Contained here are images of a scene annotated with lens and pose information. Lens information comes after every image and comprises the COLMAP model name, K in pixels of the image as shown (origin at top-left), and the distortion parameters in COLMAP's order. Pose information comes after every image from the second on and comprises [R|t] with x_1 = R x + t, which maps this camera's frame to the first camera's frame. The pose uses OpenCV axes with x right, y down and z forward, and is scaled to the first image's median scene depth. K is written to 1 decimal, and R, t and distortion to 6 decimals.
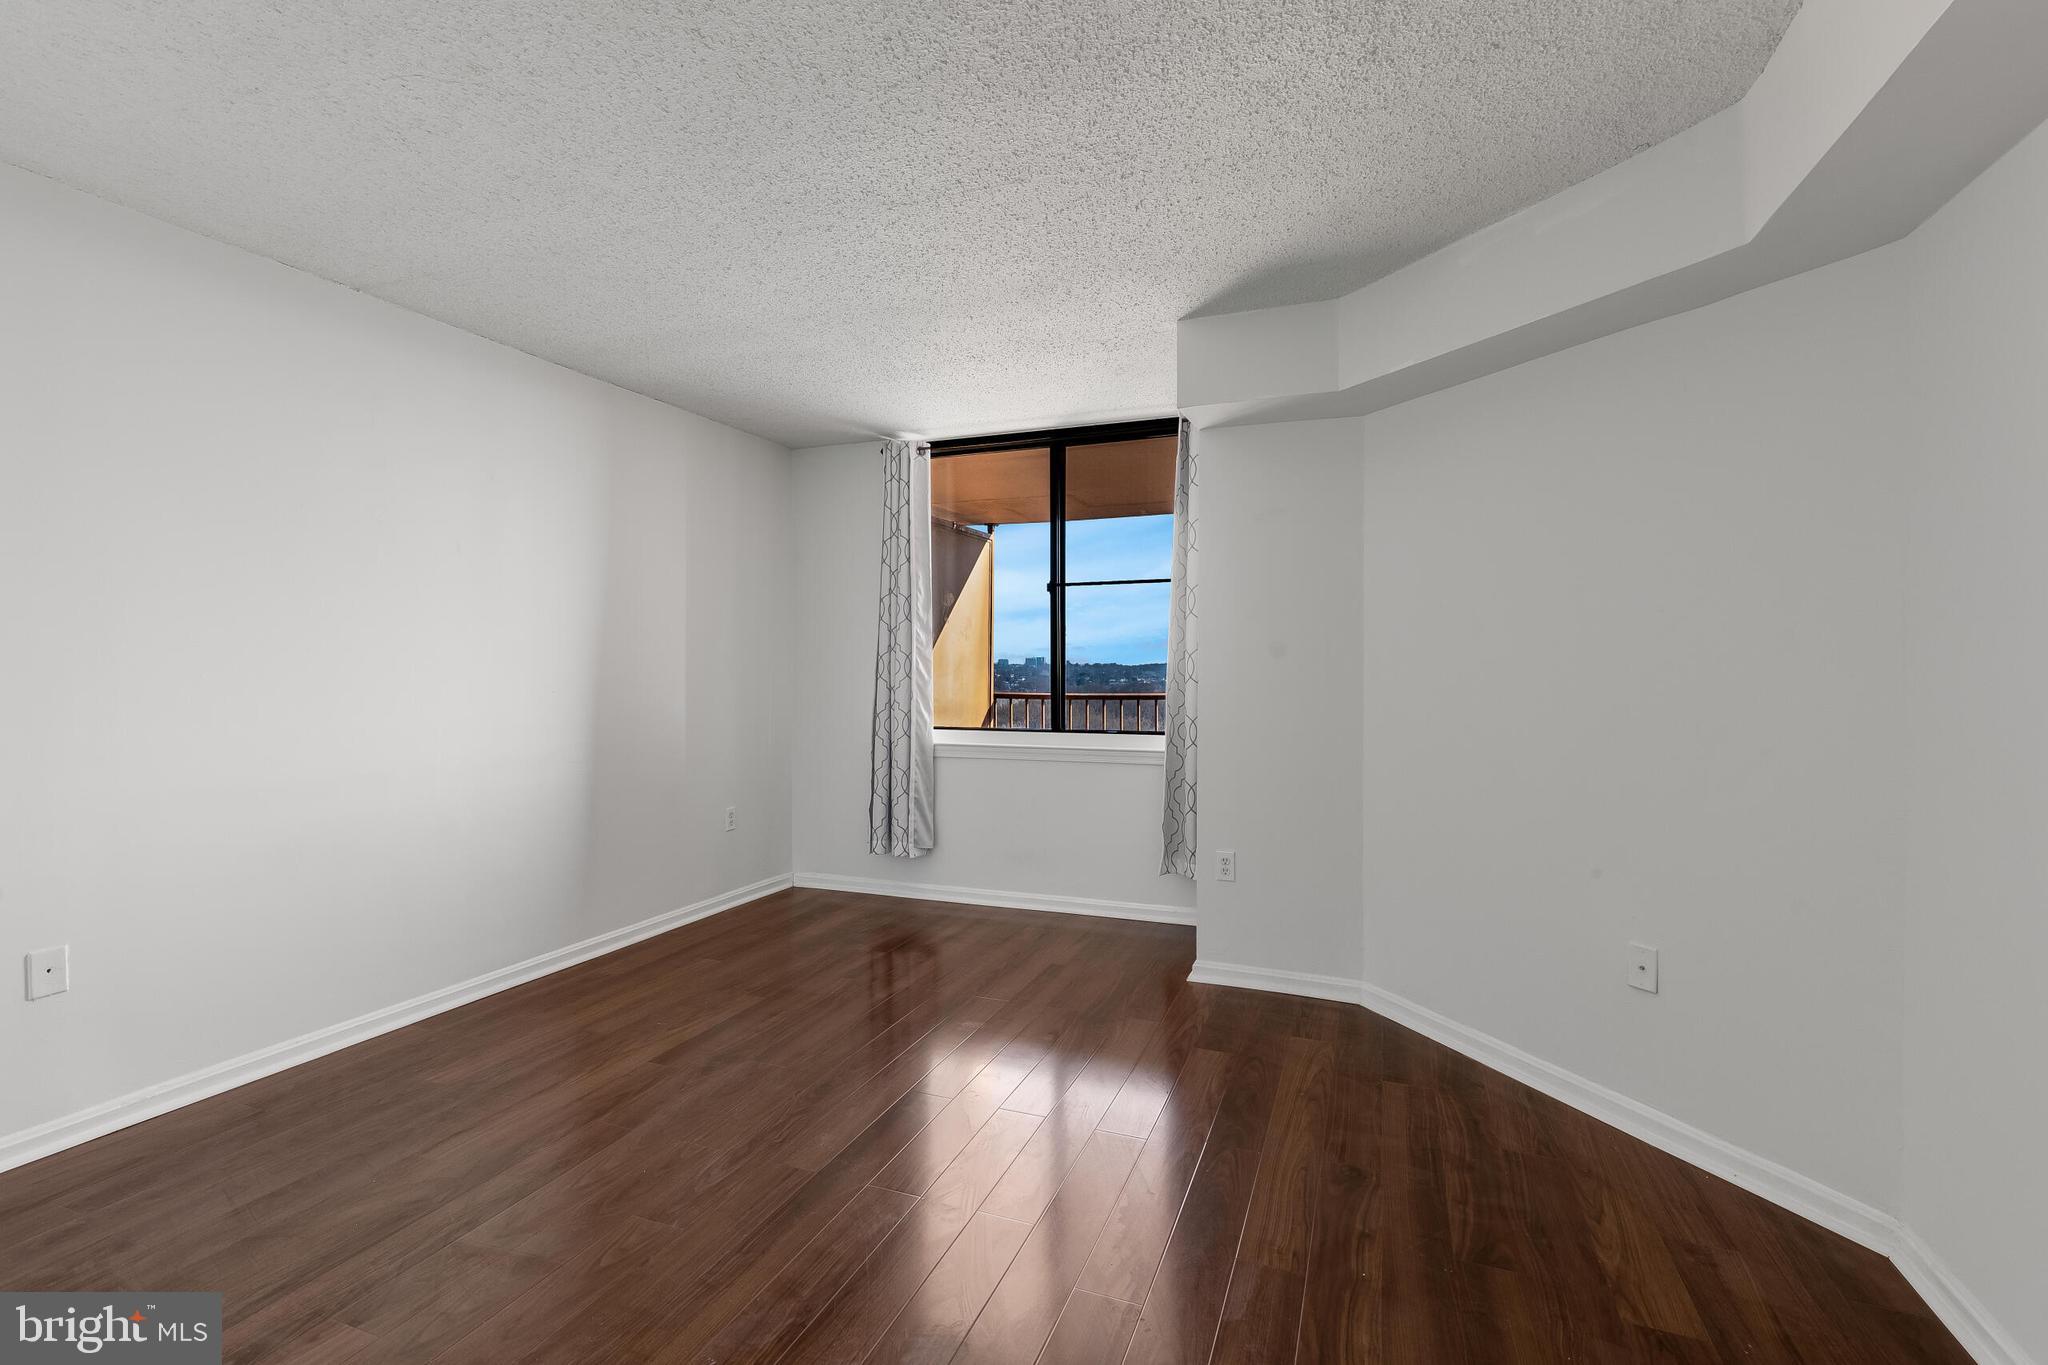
lens RADIAL K [[923.8, 0, 1021.4], [0, 923.8, 666.5], [0, 0, 1]] dist [0.002040, -0.000633]
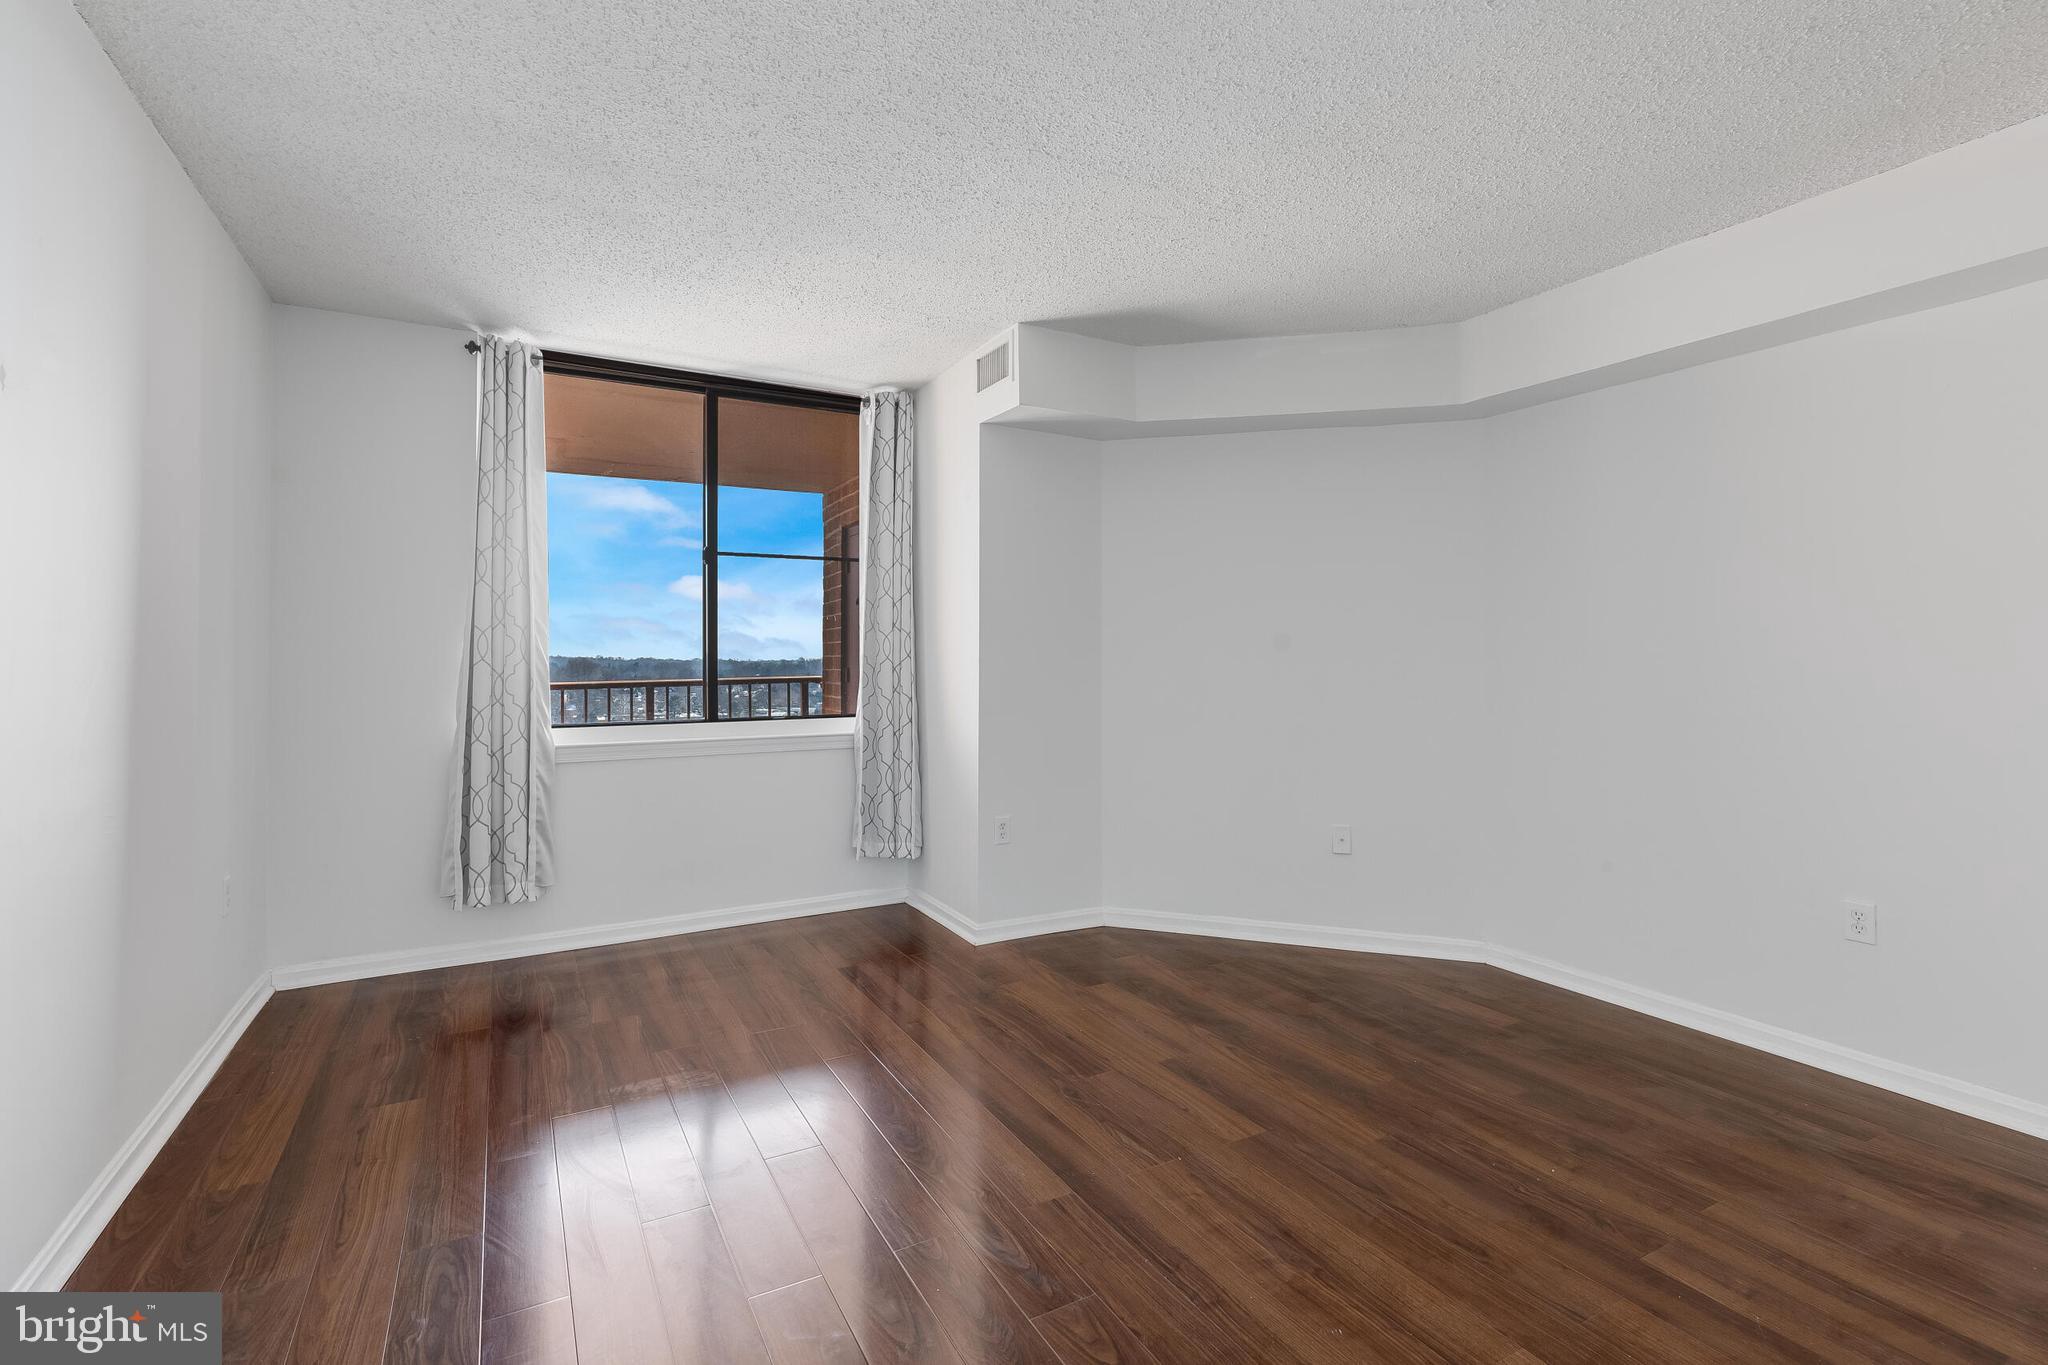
lens RADIAL K [[938.5, 0, 1028.3], [0, 938.5, 648.9], [0, 0, 1]] dist [0.003106, -0.000657]
pose [[0.632632, 0.004016, 0.774442, -0.456697], [-0.001892, 0.999992, -0.003640, 0.004505], [-0.774450, 0.000838, 0.632635, 0.207563]]
